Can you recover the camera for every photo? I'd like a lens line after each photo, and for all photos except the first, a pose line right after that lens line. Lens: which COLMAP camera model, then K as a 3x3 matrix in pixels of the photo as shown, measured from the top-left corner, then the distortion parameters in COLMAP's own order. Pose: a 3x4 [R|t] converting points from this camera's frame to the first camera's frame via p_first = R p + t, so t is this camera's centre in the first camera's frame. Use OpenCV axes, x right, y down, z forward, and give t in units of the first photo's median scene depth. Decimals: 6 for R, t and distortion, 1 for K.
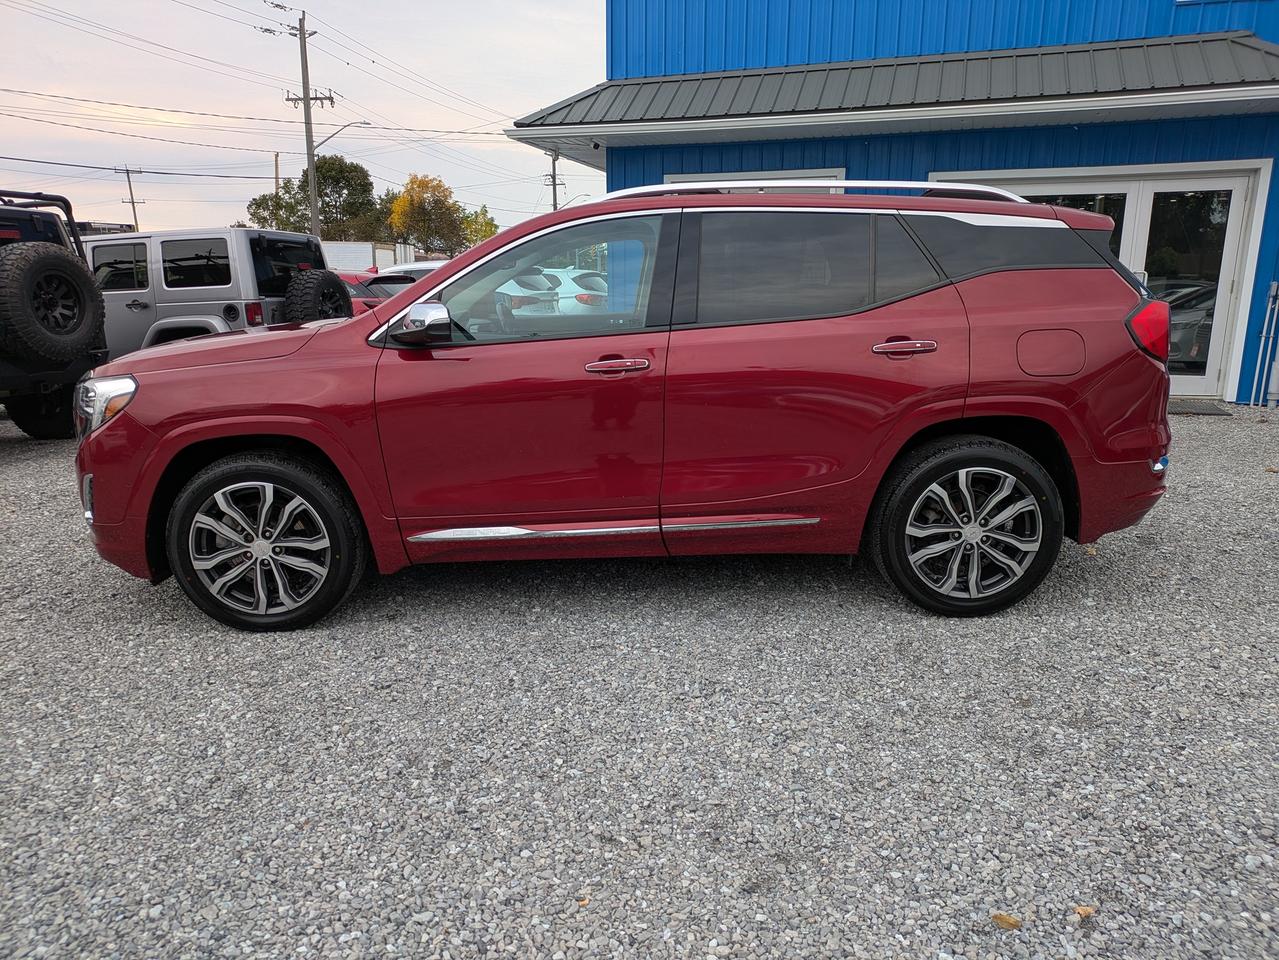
lens RADIAL K [[964.5, 0, 644.1], [0, 964.5, 492.6], [0, 0, 1]] dist [0.023740, -0.007885]
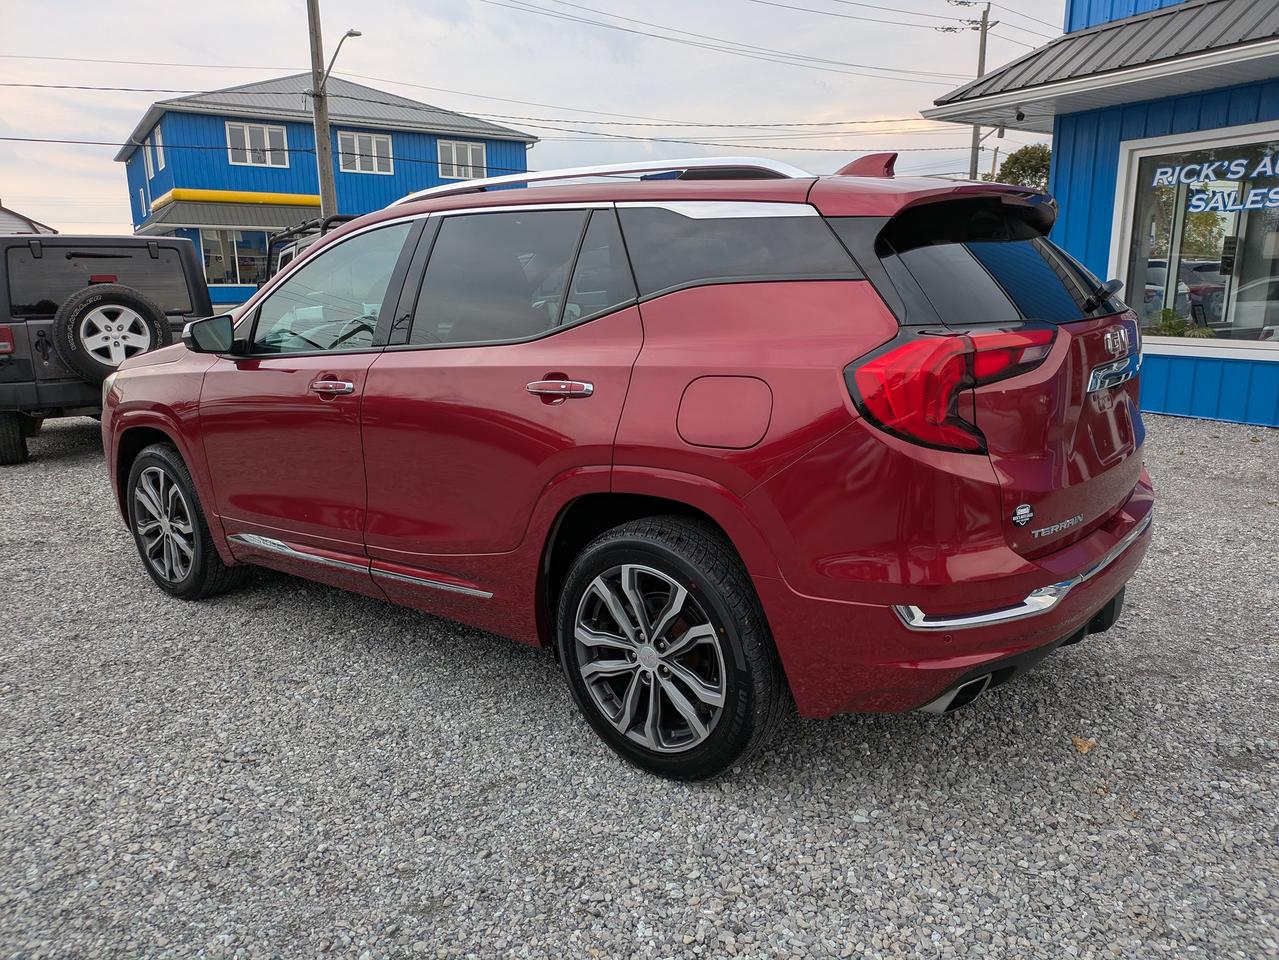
lens RADIAL K [[964.5, 0, 643.9], [0, 964.5, 473.6], [0, 0, 1]] dist [0.023740, -0.007885]
pose [[0.767060, 0.118625, -0.630514, 0.758565], [-0.125396, 0.991524, 0.033994, -0.112766], [0.629202, 0.052989, 0.775433, 0.452334]]
